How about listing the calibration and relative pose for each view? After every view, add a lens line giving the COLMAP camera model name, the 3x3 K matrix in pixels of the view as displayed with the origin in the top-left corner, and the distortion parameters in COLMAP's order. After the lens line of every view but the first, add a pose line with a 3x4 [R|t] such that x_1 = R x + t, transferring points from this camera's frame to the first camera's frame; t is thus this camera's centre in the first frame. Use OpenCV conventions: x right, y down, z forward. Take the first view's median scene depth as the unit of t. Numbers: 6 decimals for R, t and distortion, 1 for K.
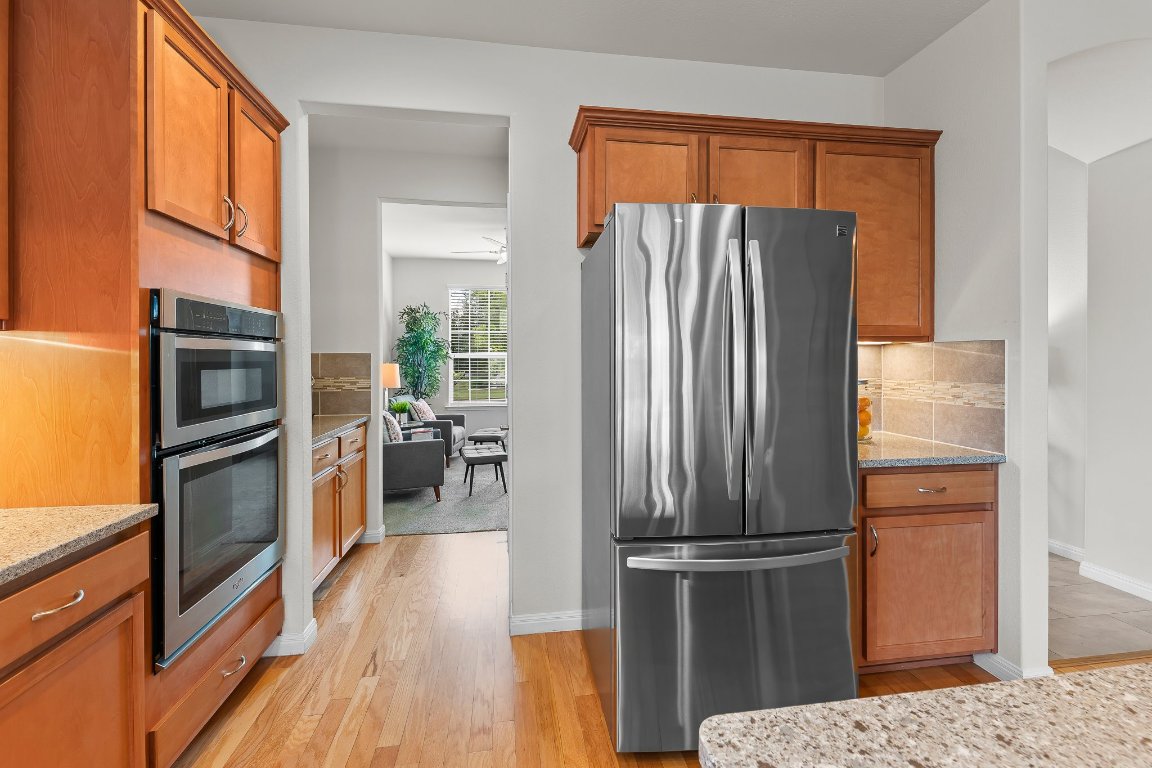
lens RADIAL K [[504.9, 0, 582.6], [0, 504.9, 354.5], [0, 0, 1]] dist [0.001621, -0.000156]
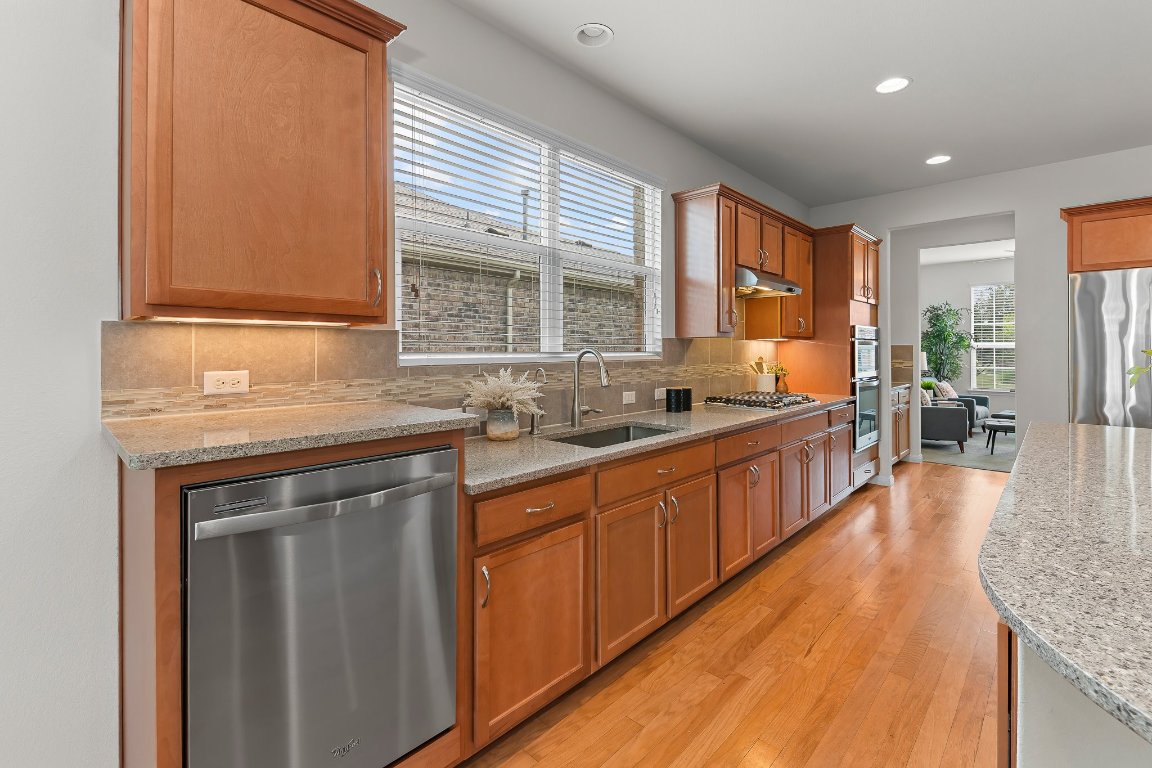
lens RADIAL K [[513.1, 0, 578.1], [0, 513.1, 350.7], [0, 0, 1]] dist [-0.002492, -0.000539]
pose [[0.611812, 0.002839, -0.790998, 0.373418], [0.007002, 0.999935, 0.009006, -0.009949], [0.790972, -0.011049, 0.611753, -1.435034]]
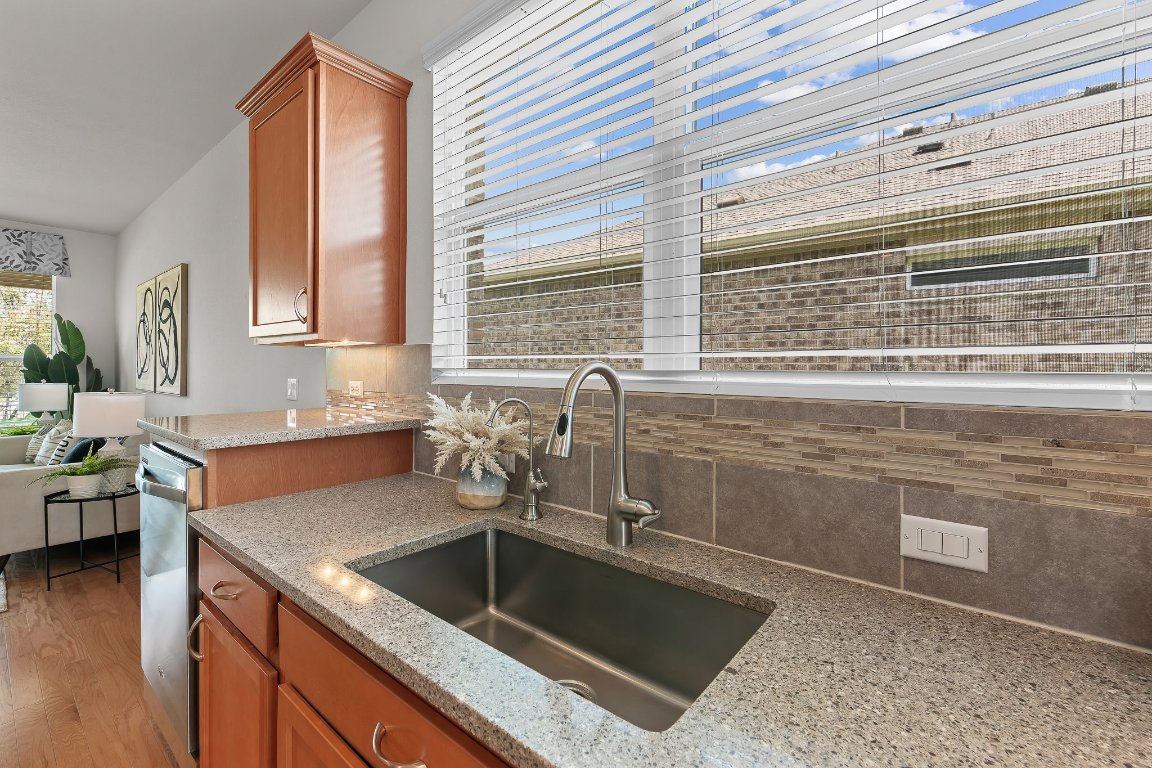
lens RADIAL K [[499.7, 0, 578.1], [0, 499.7, 366.2], [0, 0, 1]] dist [-0.000533, -0.000303]
pose [[-0.751020, -0.001438, -0.660278, -0.222027], [0.003831, 0.999971, -0.006535, 0.003192], [0.660269, -0.007438, -0.750993, -0.328073]]
